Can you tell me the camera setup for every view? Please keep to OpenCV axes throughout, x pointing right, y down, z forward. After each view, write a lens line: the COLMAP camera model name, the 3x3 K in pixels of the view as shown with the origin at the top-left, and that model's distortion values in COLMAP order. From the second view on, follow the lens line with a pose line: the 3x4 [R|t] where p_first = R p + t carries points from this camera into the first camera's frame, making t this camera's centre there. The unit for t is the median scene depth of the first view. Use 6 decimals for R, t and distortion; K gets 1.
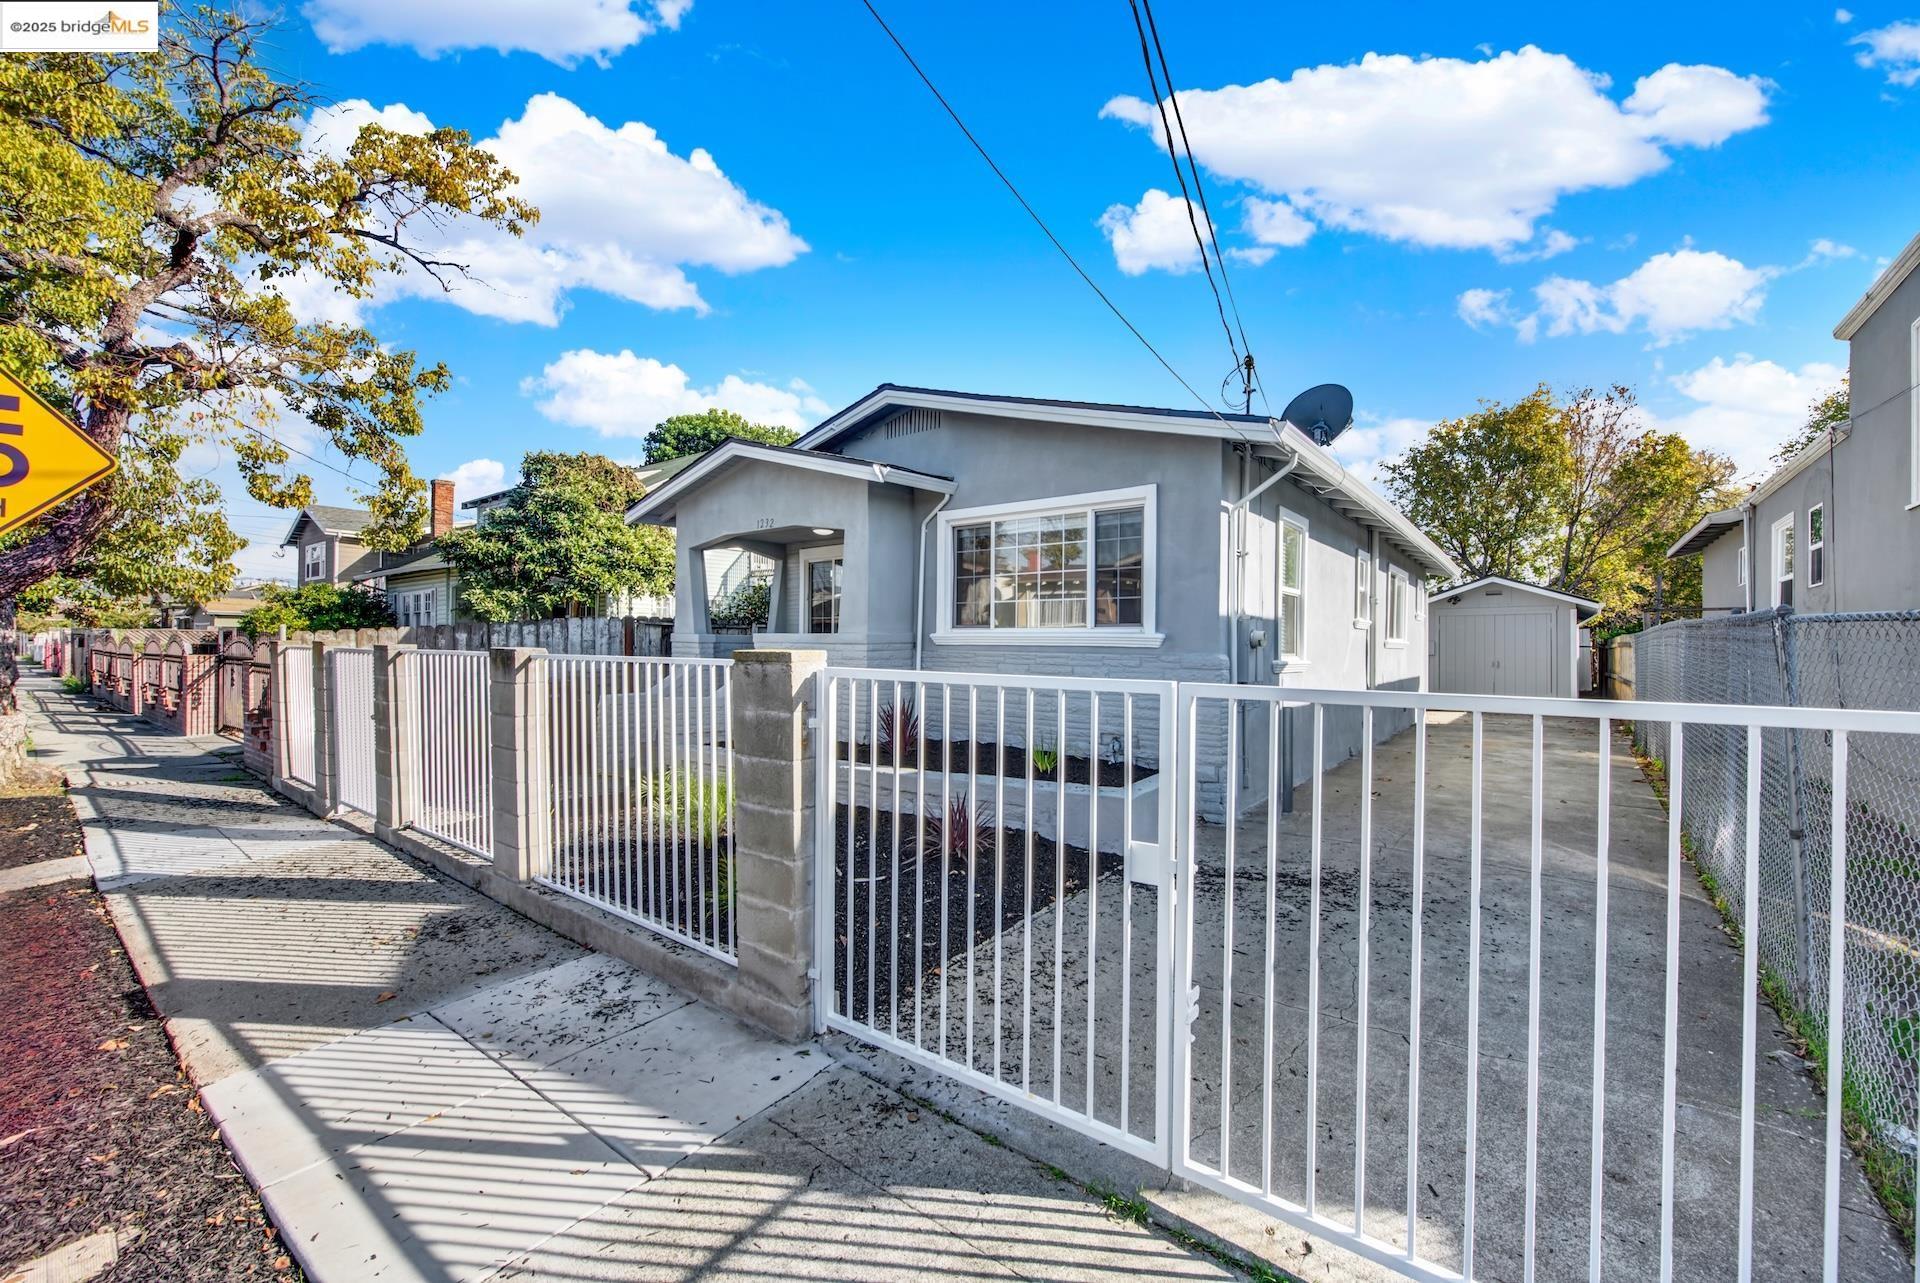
lens RADIAL K [[776.9, 0, 969.8], [0, 776.9, 644.4], [0, 0, 1]] dist [0.005841, -0.004482]
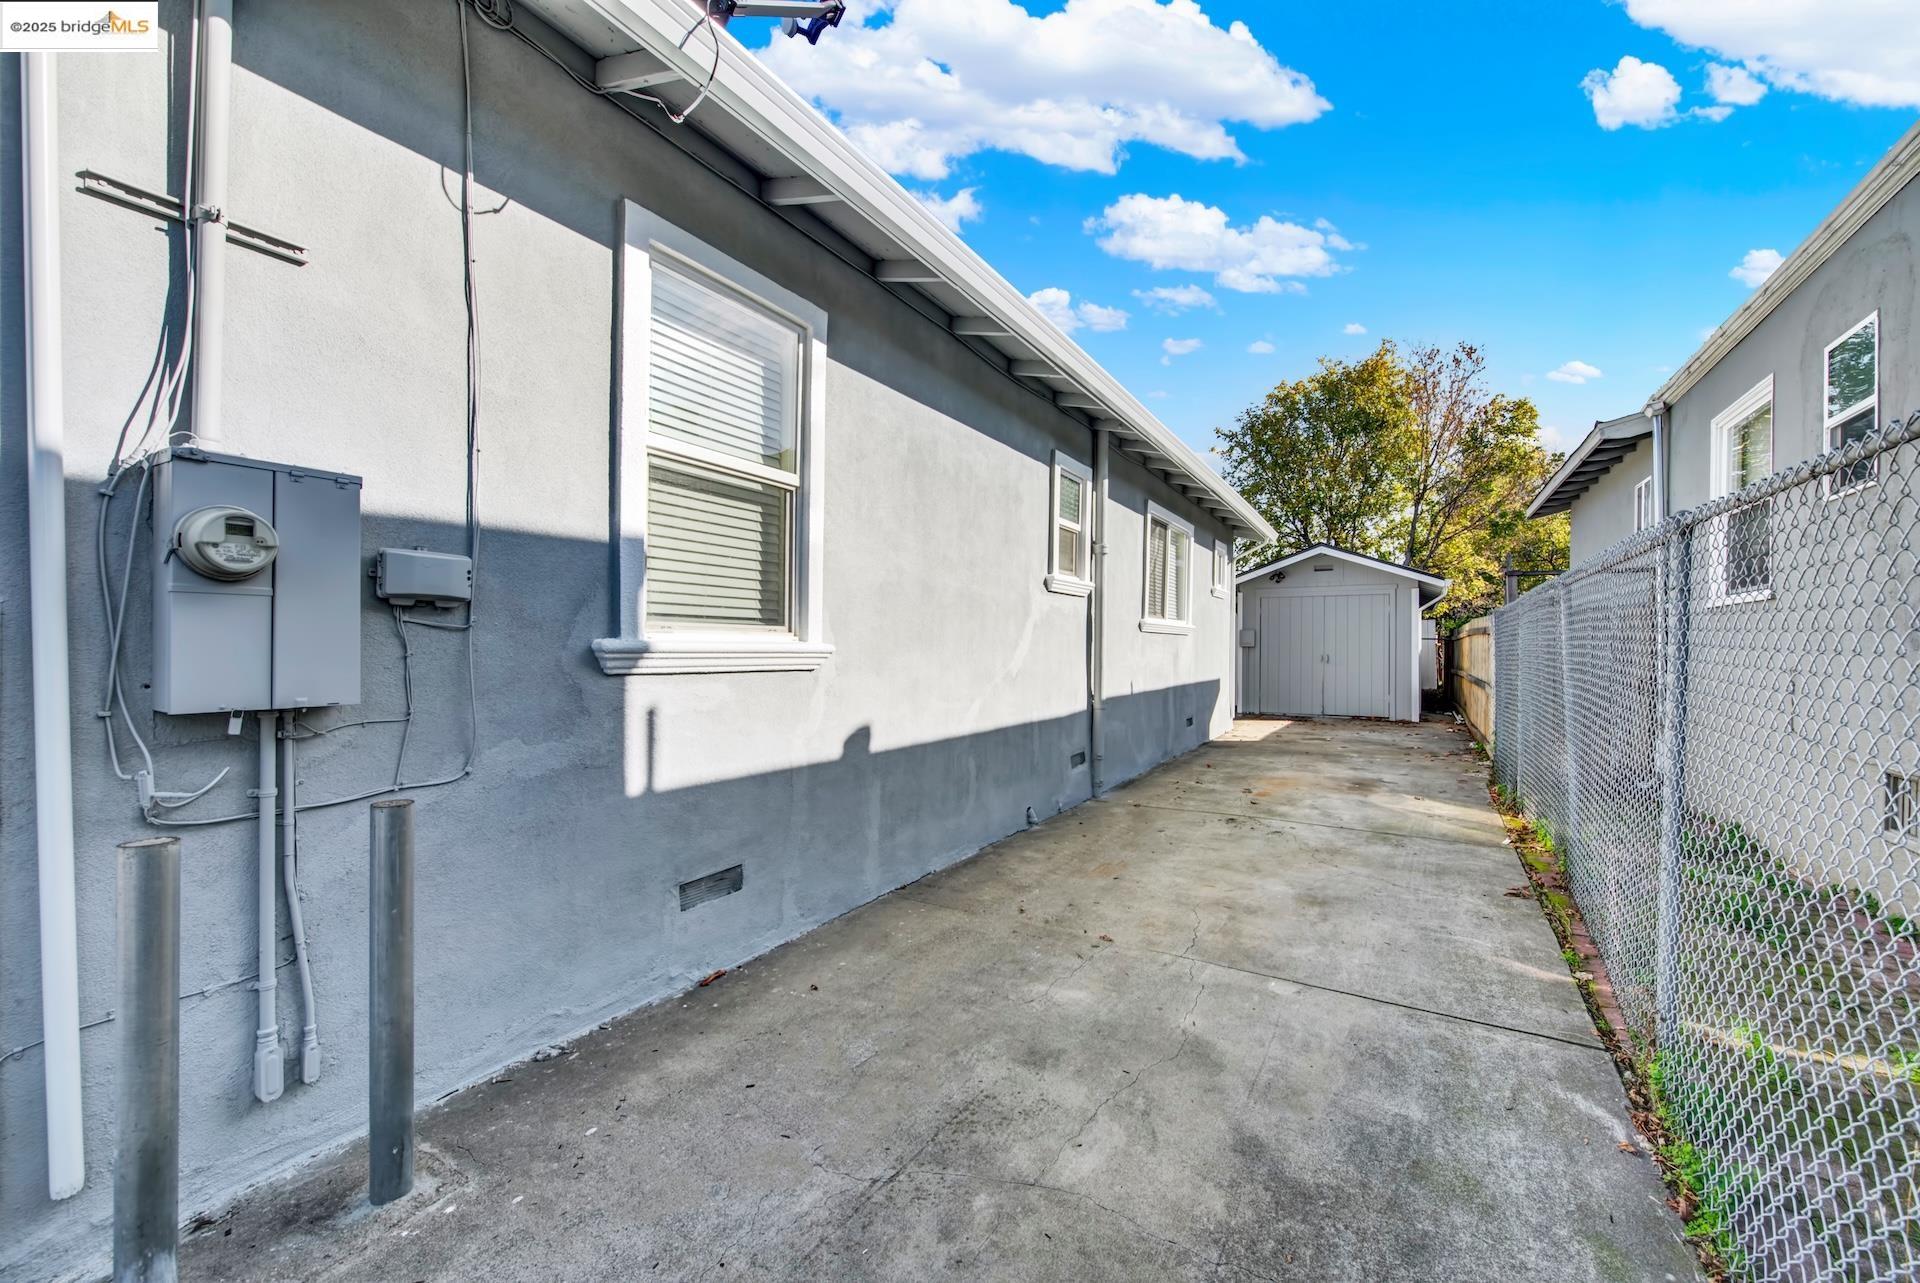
lens RADIAL K [[769.8, 0, 974.0], [0, 769.8, 644.7], [0, 0, 1]] dist [0.001117, -0.000571]
pose [[0.991386, 0.002001, 0.130956, 0.186880], [-0.002396, 0.999993, 0.002857, 0.008042], [-0.130949, -0.003147, 0.991384, 0.231211]]
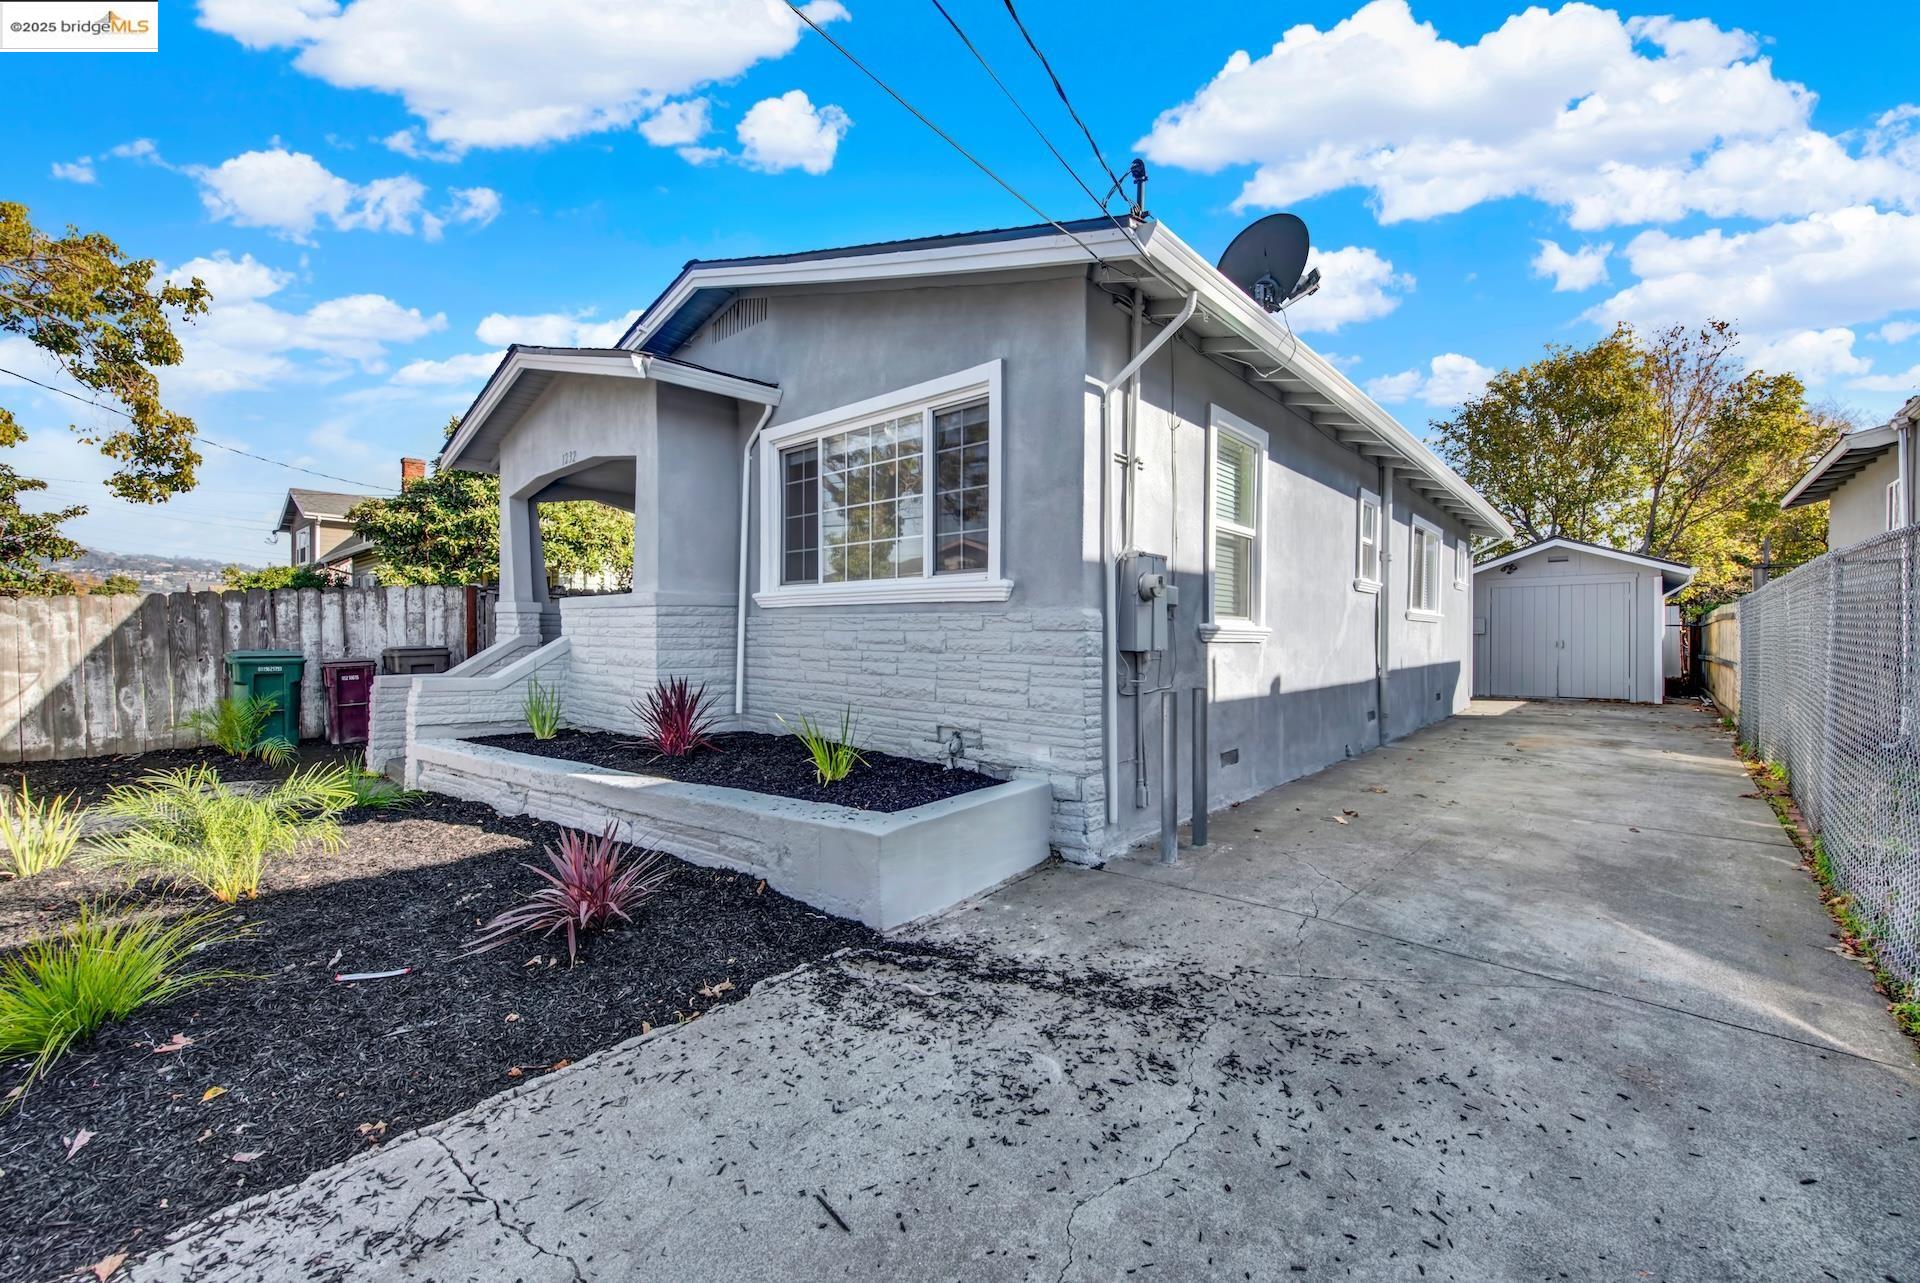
lens RADIAL K [[776.9, 0, 969.8], [0, 776.9, 644.4], [0, 0, 1]] dist [0.005841, -0.004482]
pose [[0.997754, -0.003038, -0.066919, 0.083126], [0.003796, 0.999930, 0.011210, 0.011153], [0.066880, -0.011439, 0.997695, 0.103152]]
